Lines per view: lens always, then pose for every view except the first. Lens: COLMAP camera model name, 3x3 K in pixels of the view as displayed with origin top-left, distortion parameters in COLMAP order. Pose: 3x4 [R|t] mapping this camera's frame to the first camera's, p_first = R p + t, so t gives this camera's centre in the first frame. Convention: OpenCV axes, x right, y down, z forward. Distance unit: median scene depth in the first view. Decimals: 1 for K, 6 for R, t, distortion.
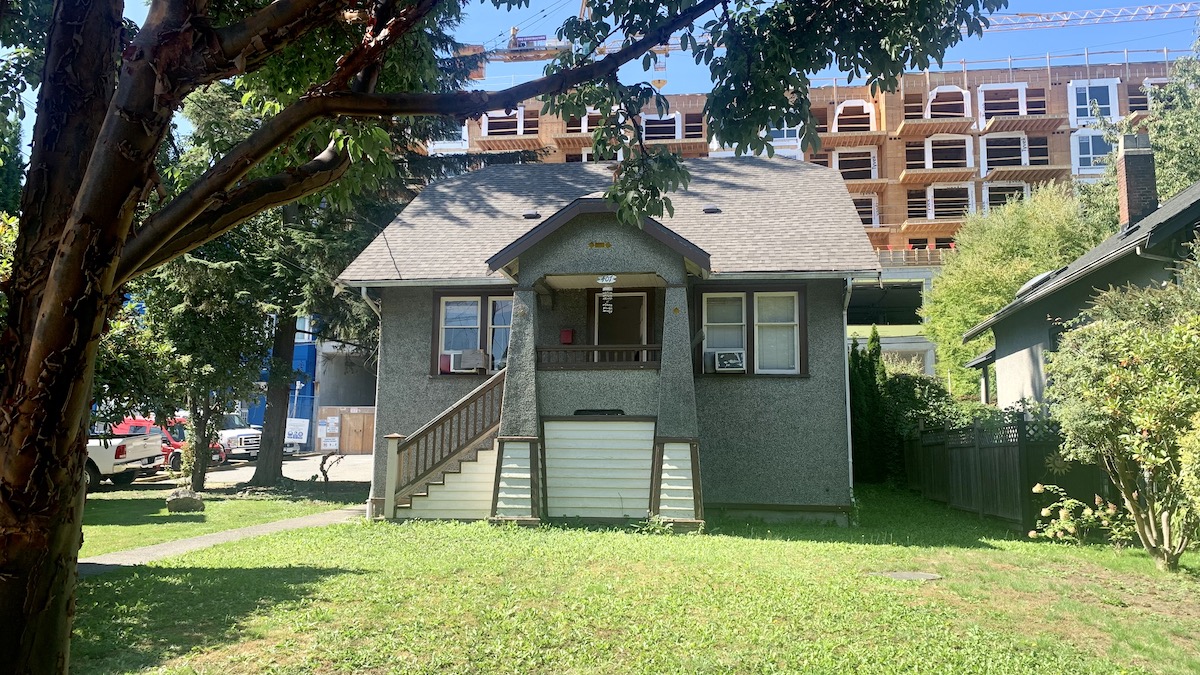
lens RADIAL K [[885.4, 0, 621.6], [0, 885.4, 330.5], [0, 0, 1]] dist [-0.039257, -0.020829]
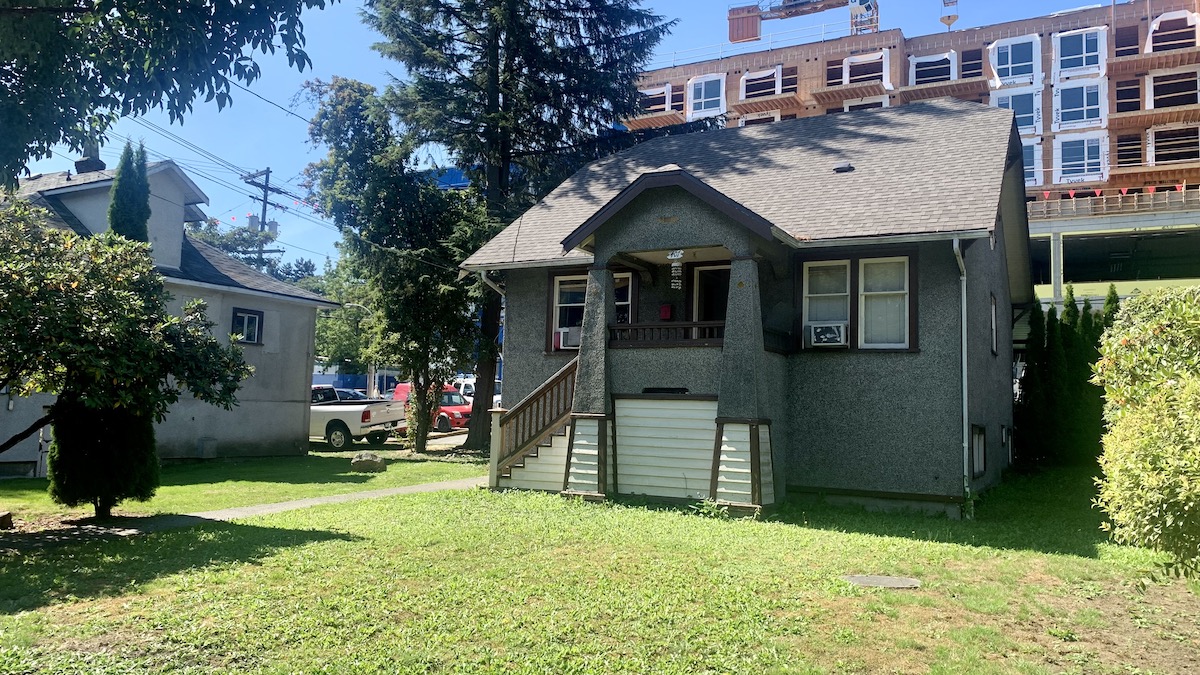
lens RADIAL K [[885.4, 0, 605.7], [0, 885.4, 339.1], [0, 0, 1]] dist [-0.039257, -0.020829]
pose [[0.928827, -0.012321, -0.370308, 0.246838], [0.031633, 0.998435, 0.046122, -0.011041], [0.369161, -0.054553, 0.927763, 0.056228]]
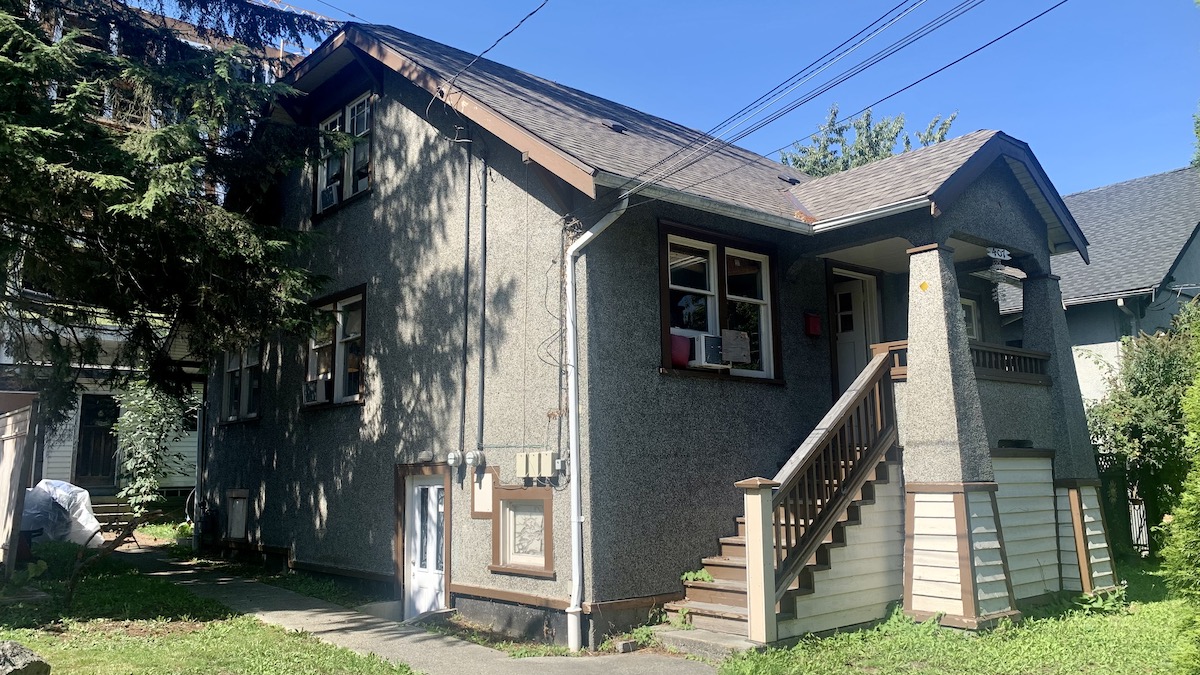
lens RADIAL K [[885.4, 0, 595.7], [0, 885.4, 332.1], [0, 0, 1]] dist [-0.039257, -0.020829]
pose [[0.728820, 0.101387, 0.677157, -0.650142], [-0.090213, 0.994574, -0.051817, 0.062465], [-0.678736, -0.023324, 0.734012, 0.640172]]
